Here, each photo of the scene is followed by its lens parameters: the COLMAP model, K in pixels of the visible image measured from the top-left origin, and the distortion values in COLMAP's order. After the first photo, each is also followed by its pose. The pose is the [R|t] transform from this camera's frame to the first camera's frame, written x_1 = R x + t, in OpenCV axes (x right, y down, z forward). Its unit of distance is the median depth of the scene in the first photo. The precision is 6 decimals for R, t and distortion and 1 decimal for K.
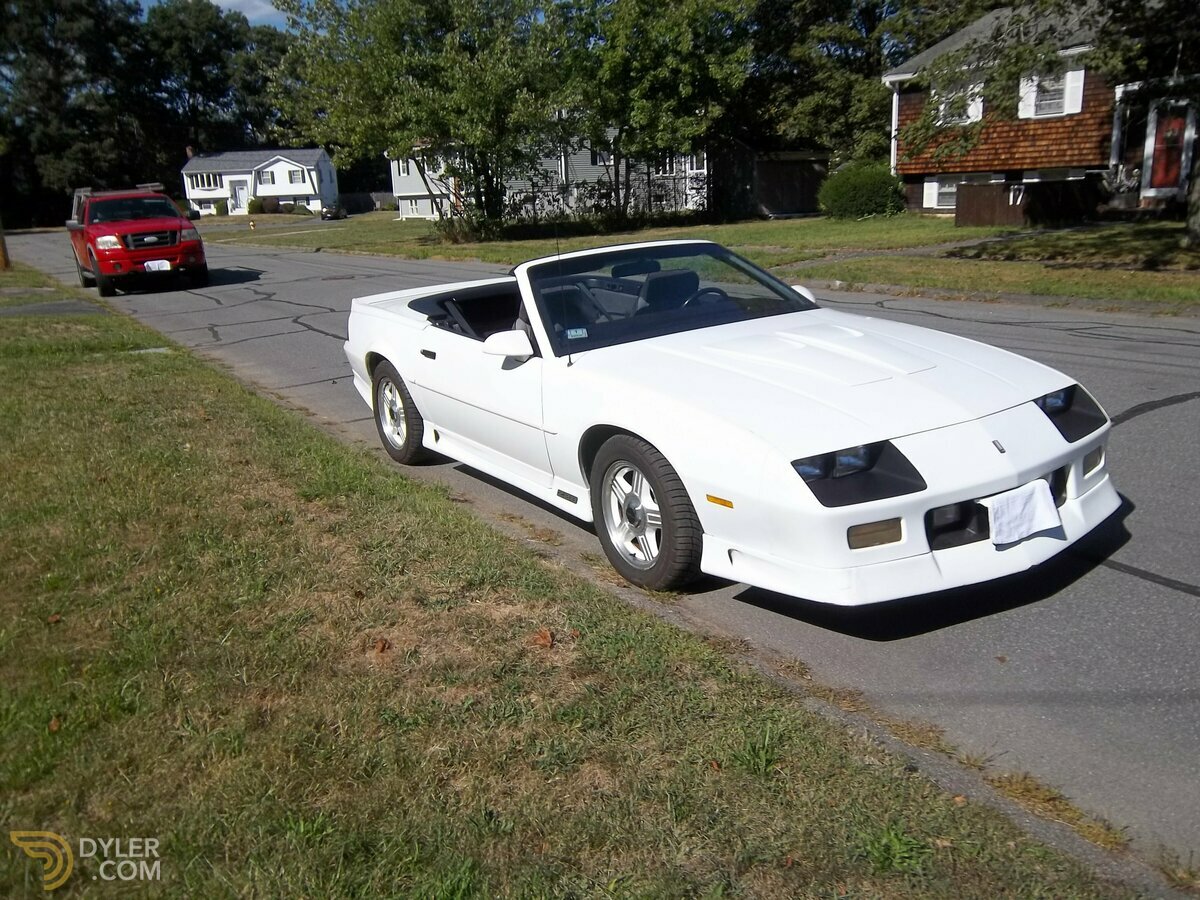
lens RADIAL K [[1031.4, 0, 602.1], [0, 1031.4, 454.1], [0, 0, 1]] dist [-0.006635, 0.058669]
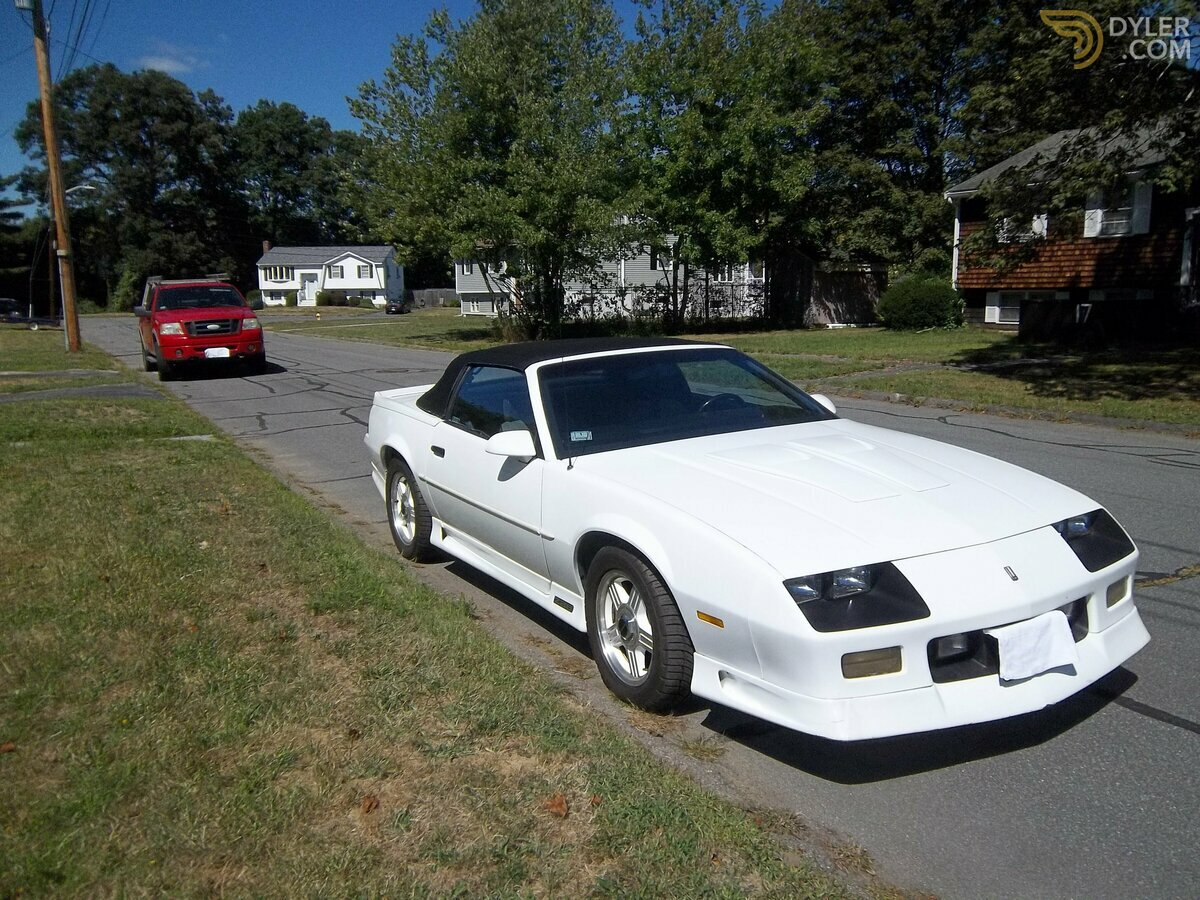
lens RADIAL K [[1031.4, 0, 601.3], [0, 1031.4, 452.0], [0, 0, 1]] dist [-0.006635, 0.058669]
pose [[0.997865, 0.040975, -0.050864, 0.001880], [-0.045756, 0.994261, -0.096699, -0.005425], [0.046610, 0.098820, 0.994013, 0.022896]]
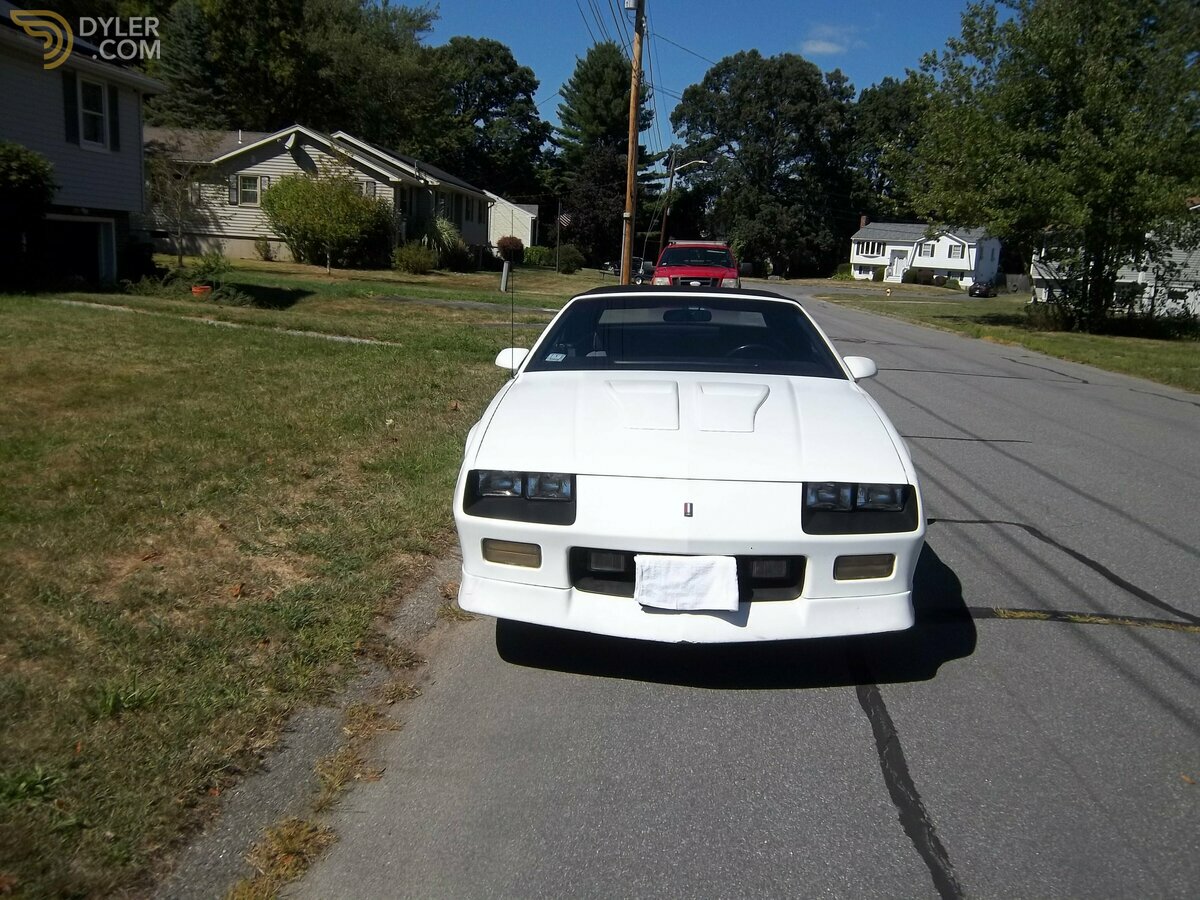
lens RADIAL K [[1031.4, 0, 606.8], [0, 1031.4, 450.4], [0, 0, 1]] dist [-0.006635, 0.058669]
pose [[0.793501, 0.198887, -0.575153, 0.653640], [-0.240242, 0.970704, 0.004221, -0.035134], [0.559142, 0.134827, 0.818035, 0.138150]]
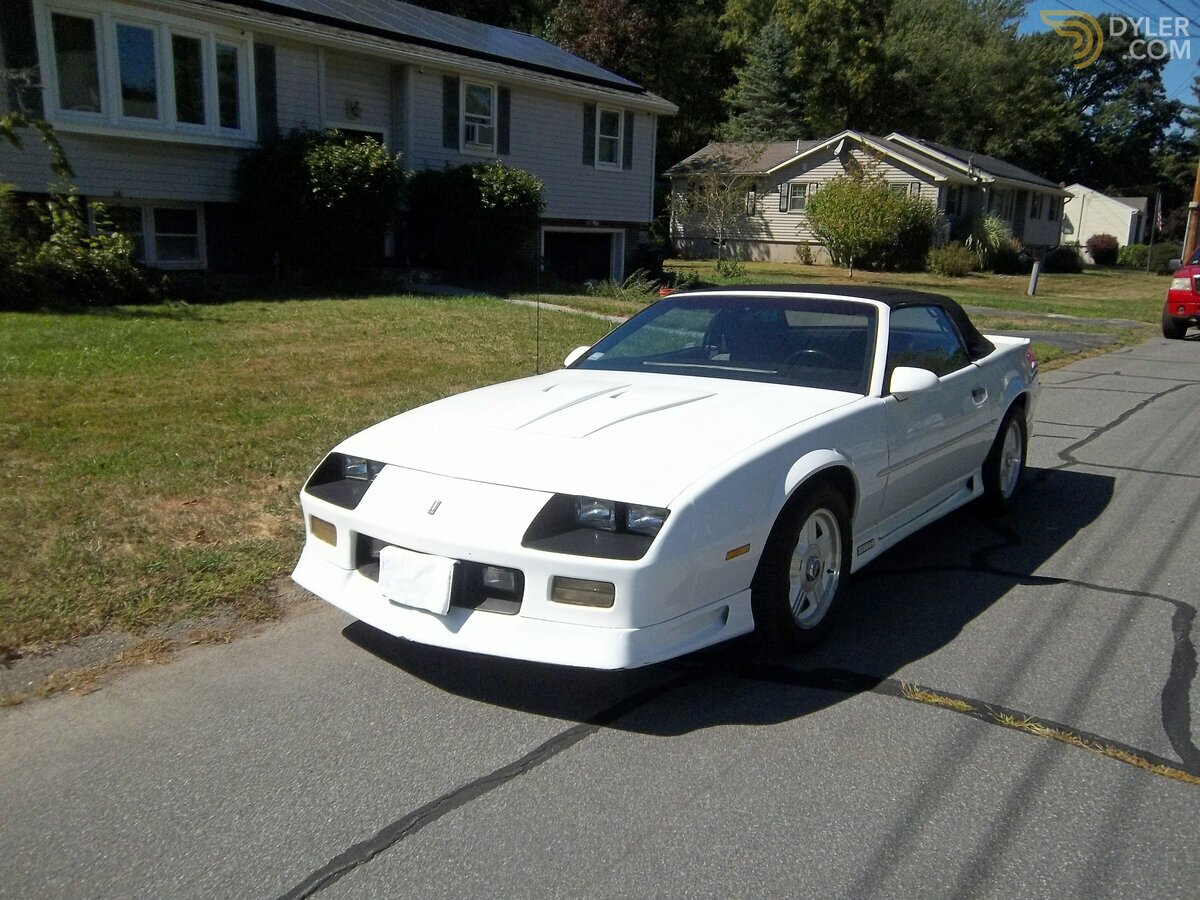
lens RADIAL K [[1031.4, 0, 602.6], [0, 1031.4, 454.6], [0, 0, 1]] dist [-0.006635, 0.058669]
pose [[0.352148, 0.251959, -0.901393, 0.964033], [-0.283687, 0.946512, 0.153742, -0.181425], [0.891915, 0.201574, 0.404790, 0.569456]]
